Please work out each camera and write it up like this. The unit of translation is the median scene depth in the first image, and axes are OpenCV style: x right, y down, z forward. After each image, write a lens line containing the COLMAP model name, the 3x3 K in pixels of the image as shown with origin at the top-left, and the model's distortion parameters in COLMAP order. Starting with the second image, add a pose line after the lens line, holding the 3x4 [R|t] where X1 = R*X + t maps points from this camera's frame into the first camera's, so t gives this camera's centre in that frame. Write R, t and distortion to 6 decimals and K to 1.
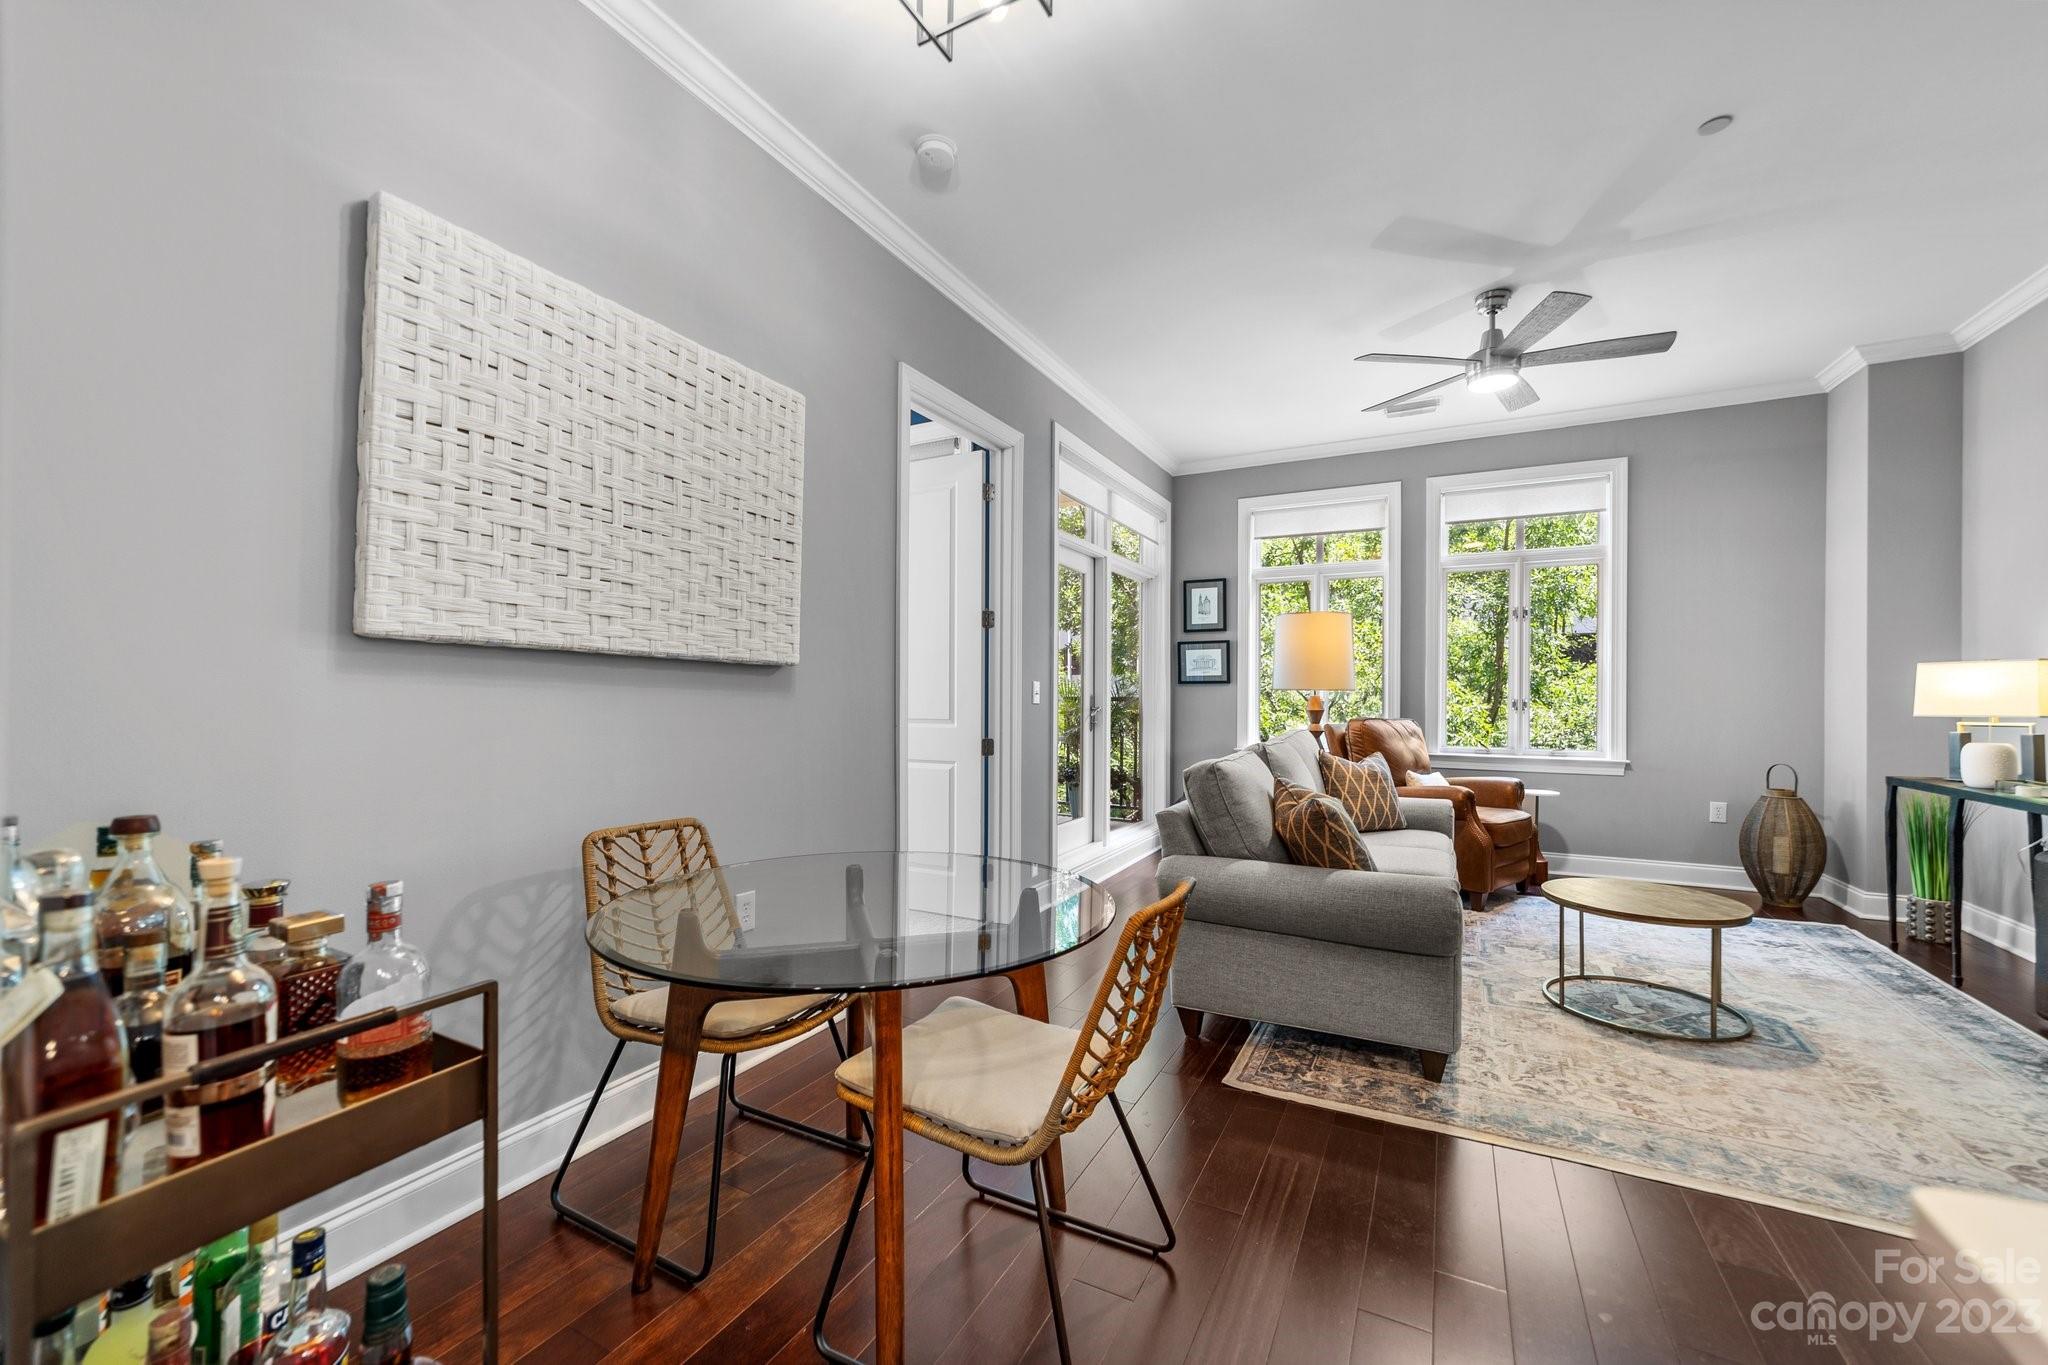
lens RADIAL K [[790.2, 0, 1030.8], [0, 790.2, 694.6], [0, 0, 1]] dist [-0.019913, 0.008859]
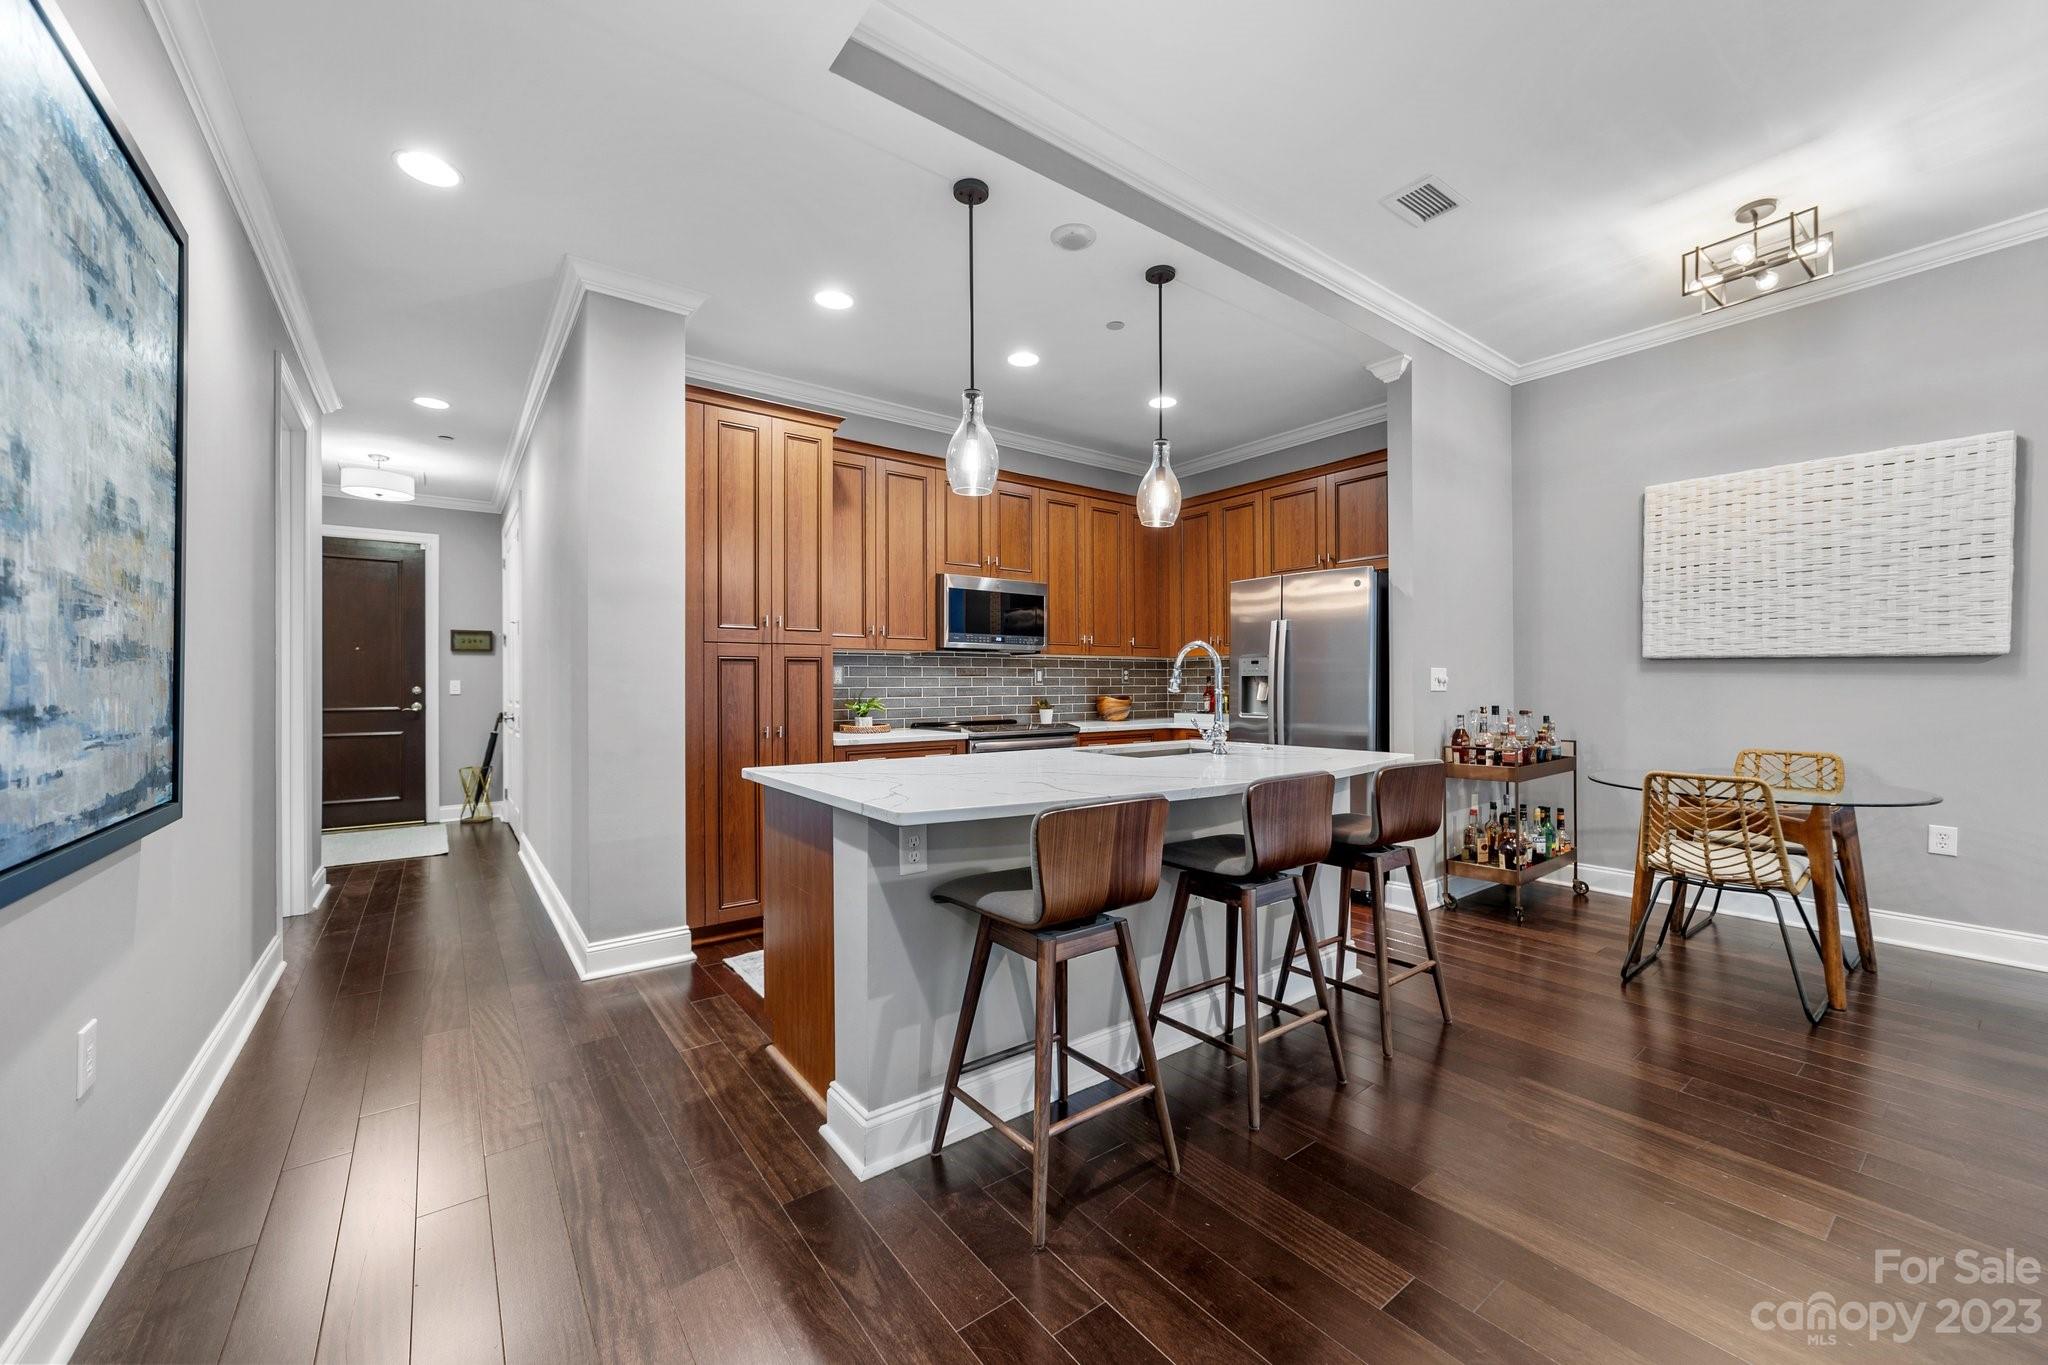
lens RADIAL K [[790.2, 0, 1026.7], [0, 790.2, 683.1], [0, 0, 1]] dist [-0.019913, 0.008859]
pose [[-0.425762, -0.004986, -0.904822, 1.450180], [0.003211, 0.999970, -0.007021, 0.012763], [0.904830, -0.005894, -0.425733, 0.143231]]
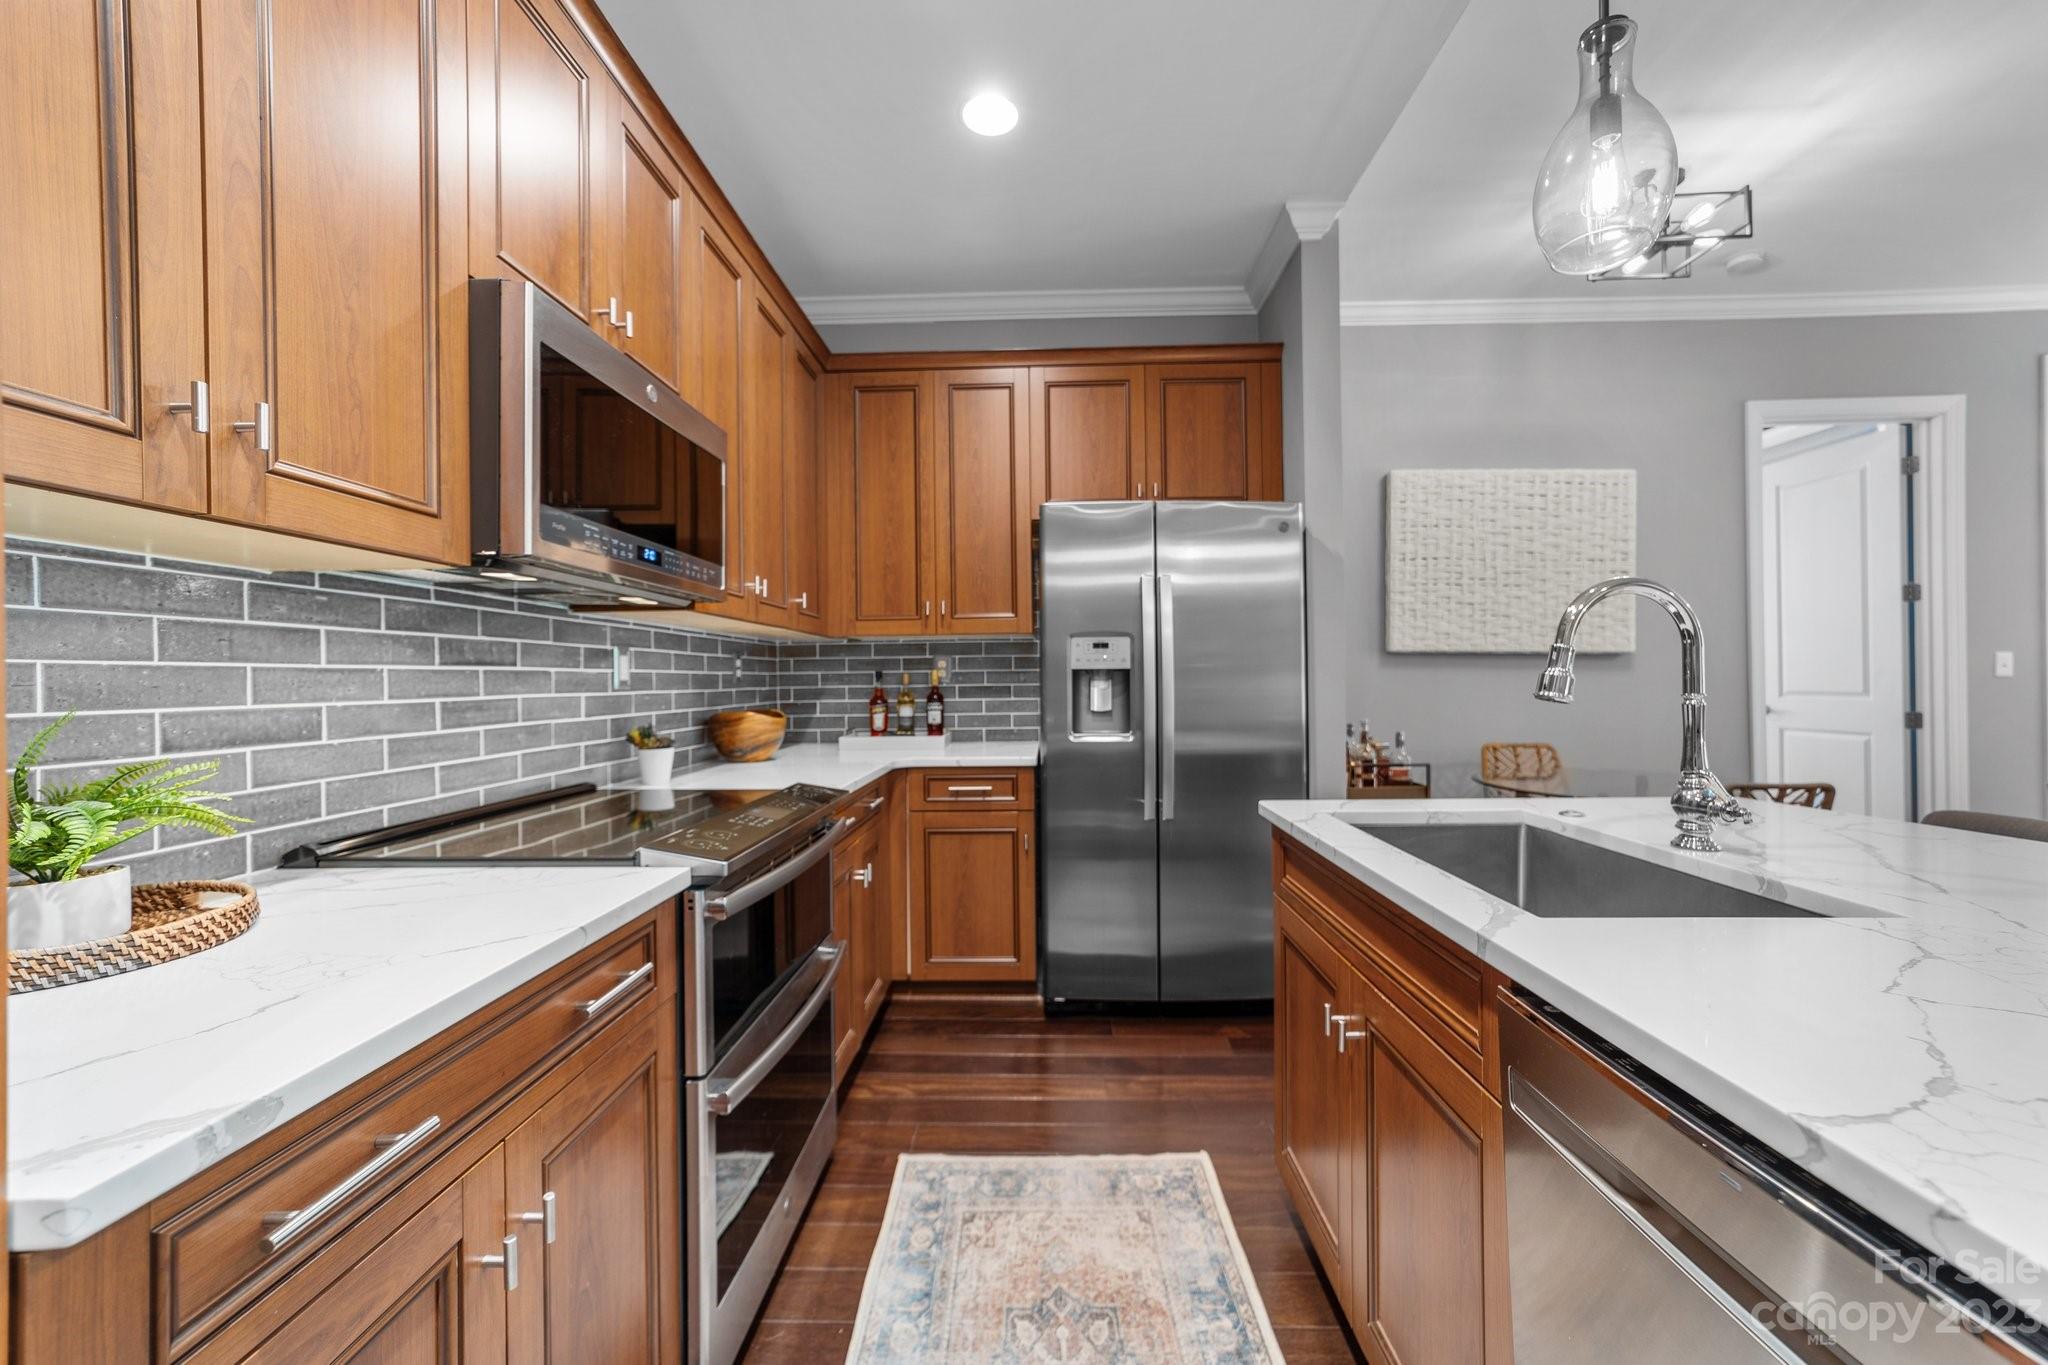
lens RADIAL K [[790.2, 0, 1029.3], [0, 790.2, 675.9], [0, 0, 1]] dist [-0.019913, 0.008859]
pose [[0.437774, -0.012472, -0.898998, 0.531557], [0.014066, 0.999876, -0.007022, 0.000551], [0.898975, -0.009572, 0.437896, -0.669421]]
